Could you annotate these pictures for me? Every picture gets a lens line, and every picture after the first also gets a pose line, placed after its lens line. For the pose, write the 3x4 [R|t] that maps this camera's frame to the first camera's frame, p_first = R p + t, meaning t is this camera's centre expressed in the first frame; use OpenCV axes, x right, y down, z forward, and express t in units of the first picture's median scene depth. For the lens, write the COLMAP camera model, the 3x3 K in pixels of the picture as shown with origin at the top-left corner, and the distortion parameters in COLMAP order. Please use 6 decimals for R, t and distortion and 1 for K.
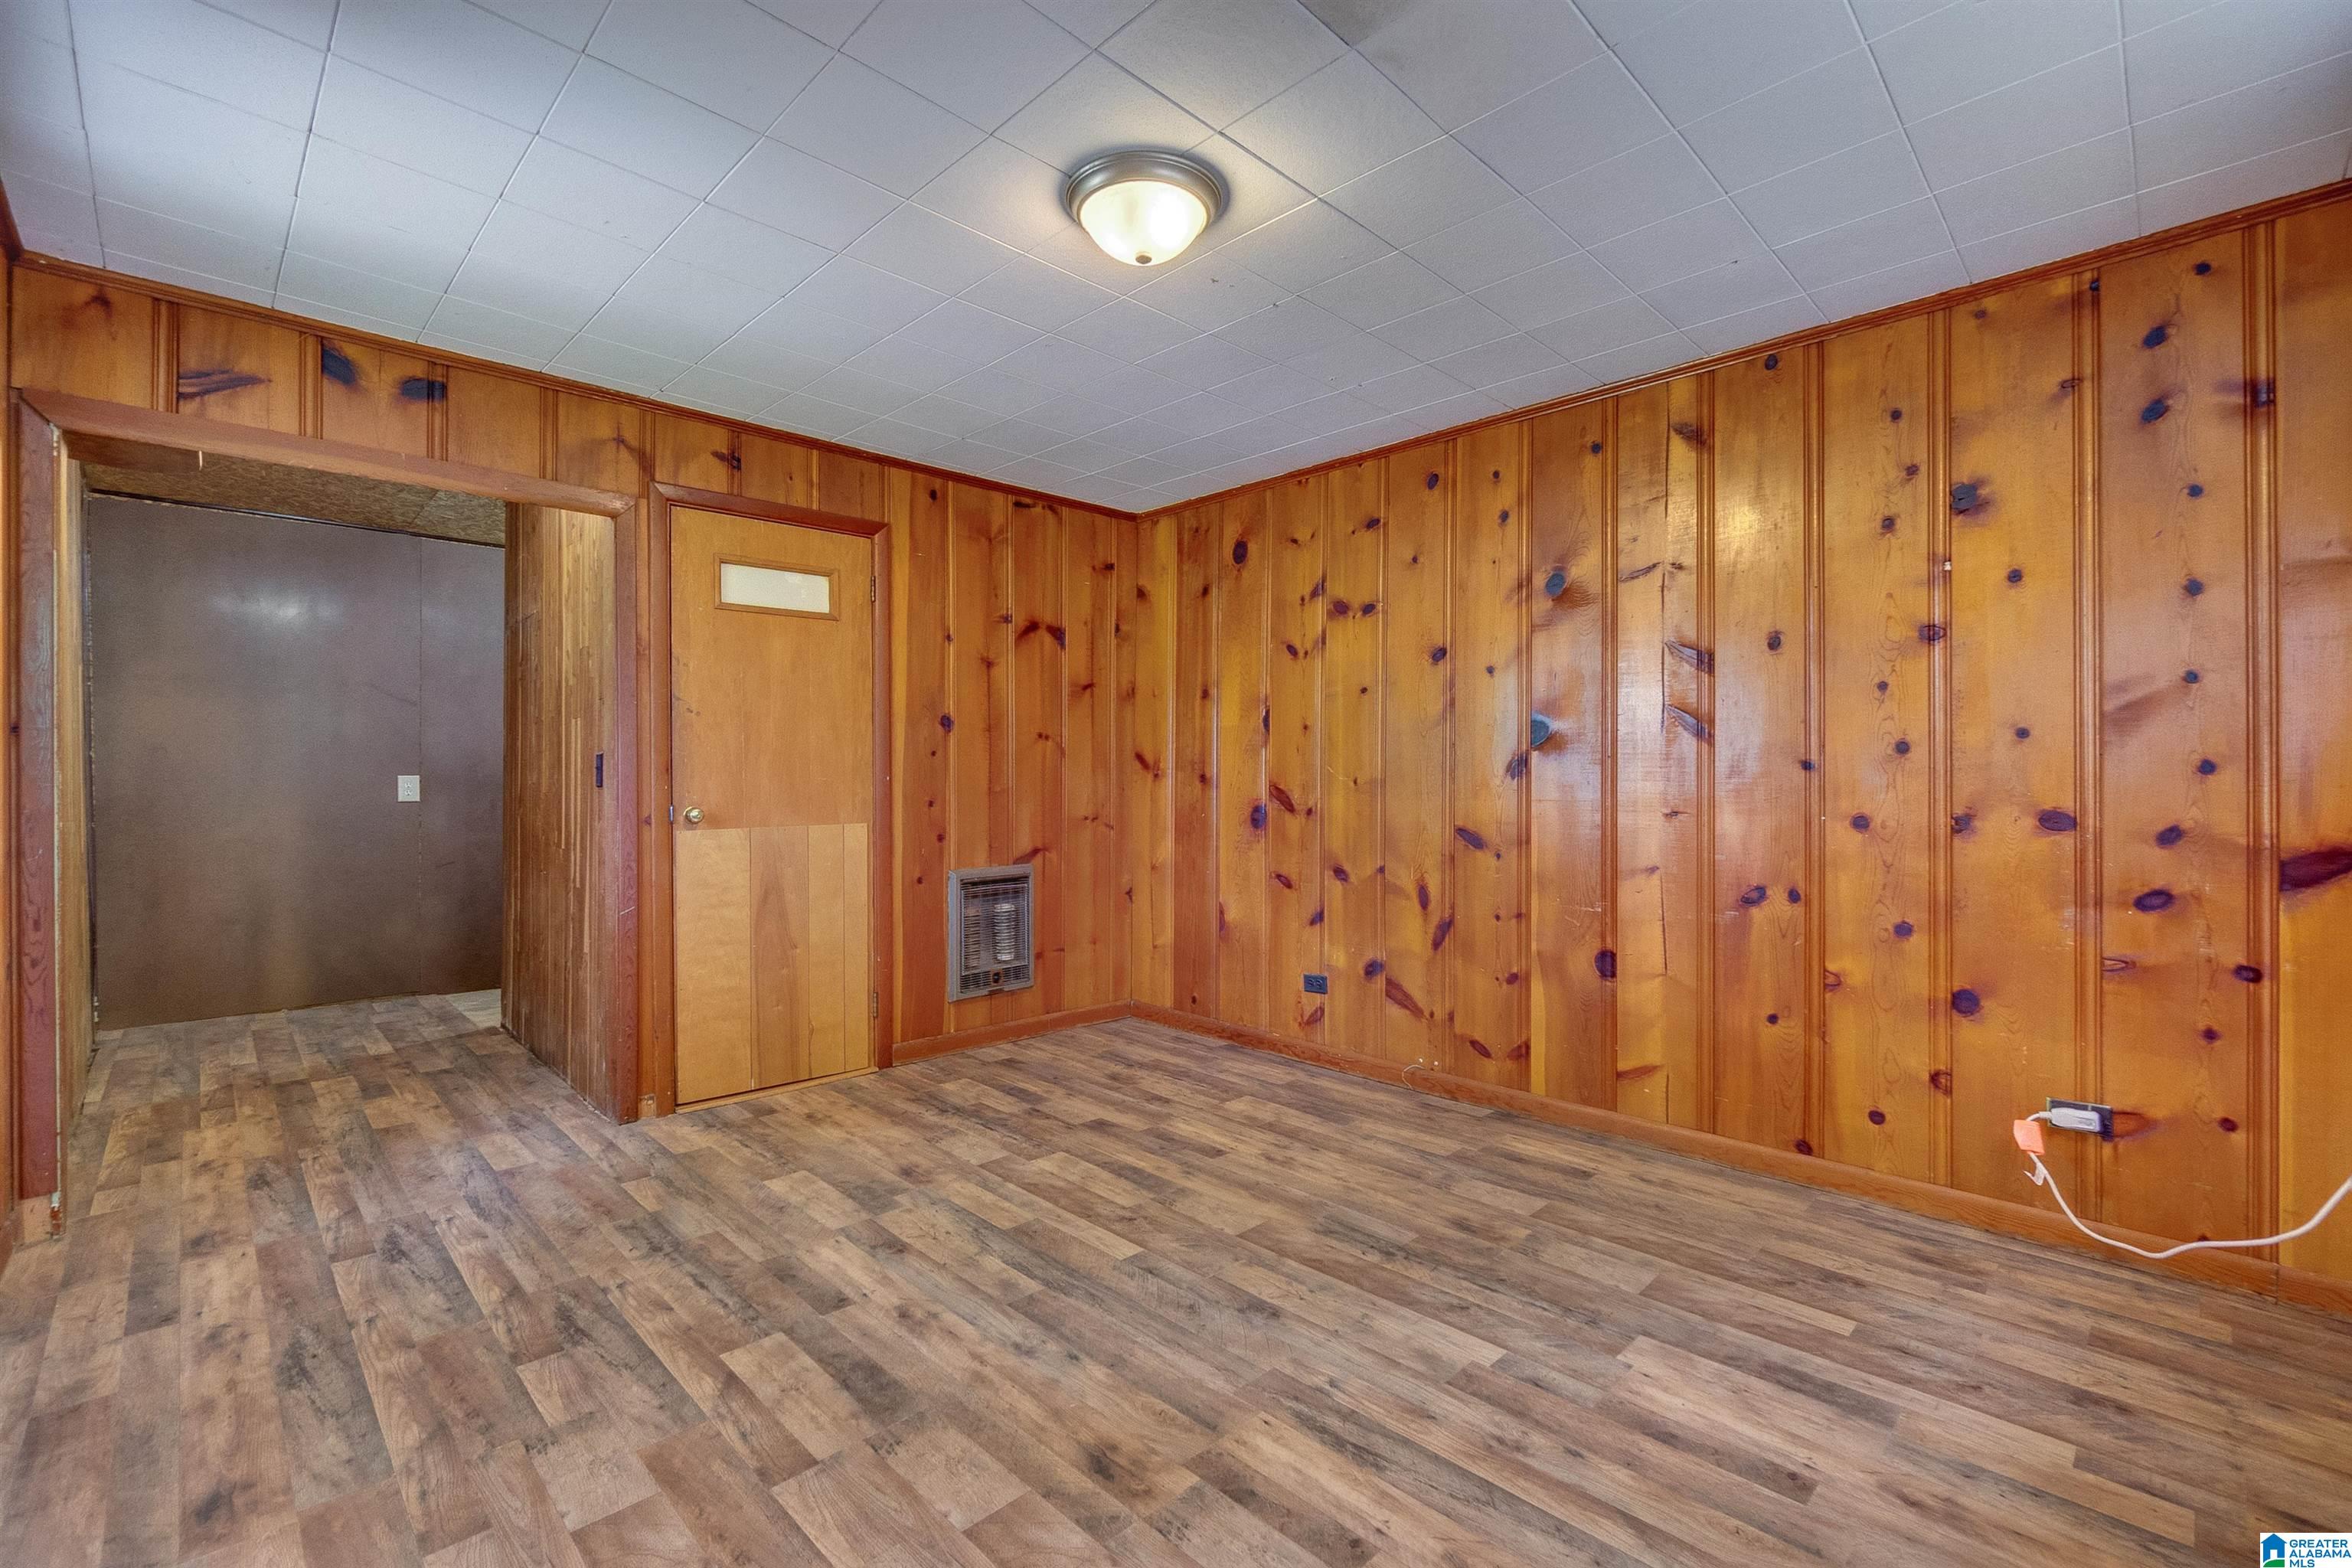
lens RADIAL K [[1020.3, 0, 1187.5], [0, 1020.3, 786.6], [0, 0, 1]] dist [-0.007557, 0.000003]
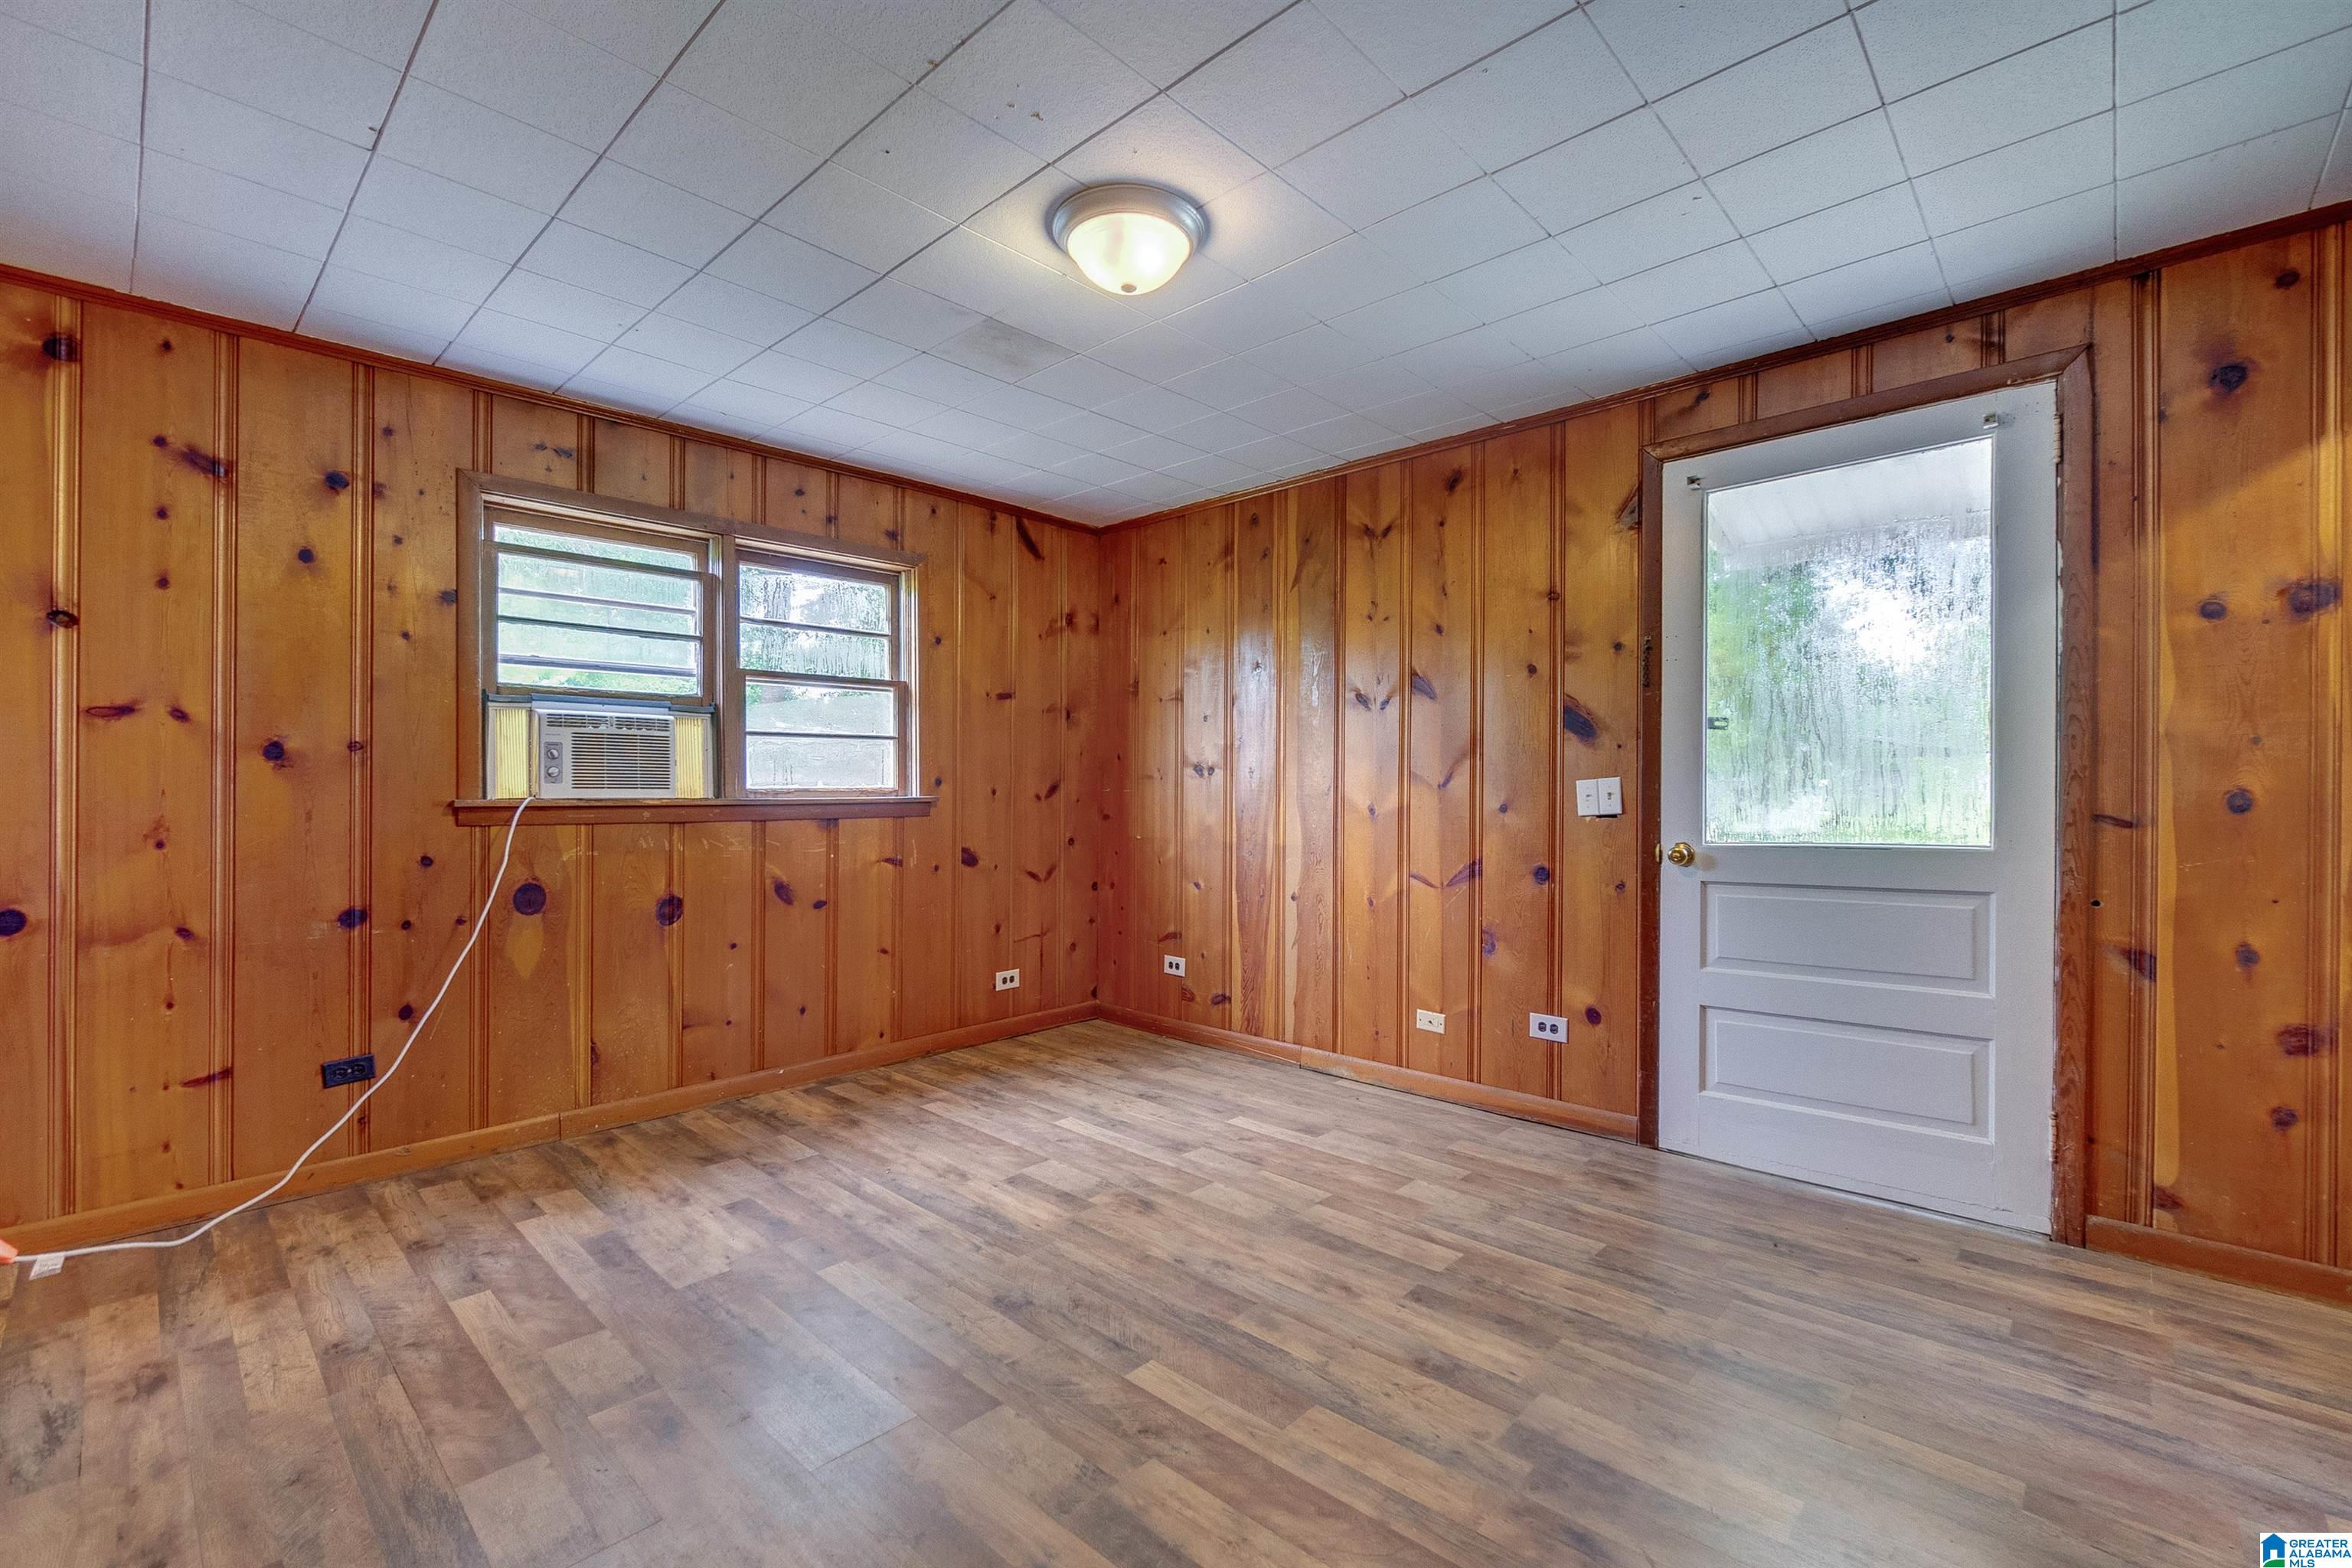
lens RADIAL K [[1020.3, 0, 1187.5], [0, 1020.3, 786.6], [0, 0, 1]] dist [-0.007557, 0.000003]
pose [[-0.999383, -0.000980, -0.035109, -0.073612], [-0.001132, 0.999990, 0.004317, -0.016954], [0.035105, 0.004354, -0.999374, 2.102262]]
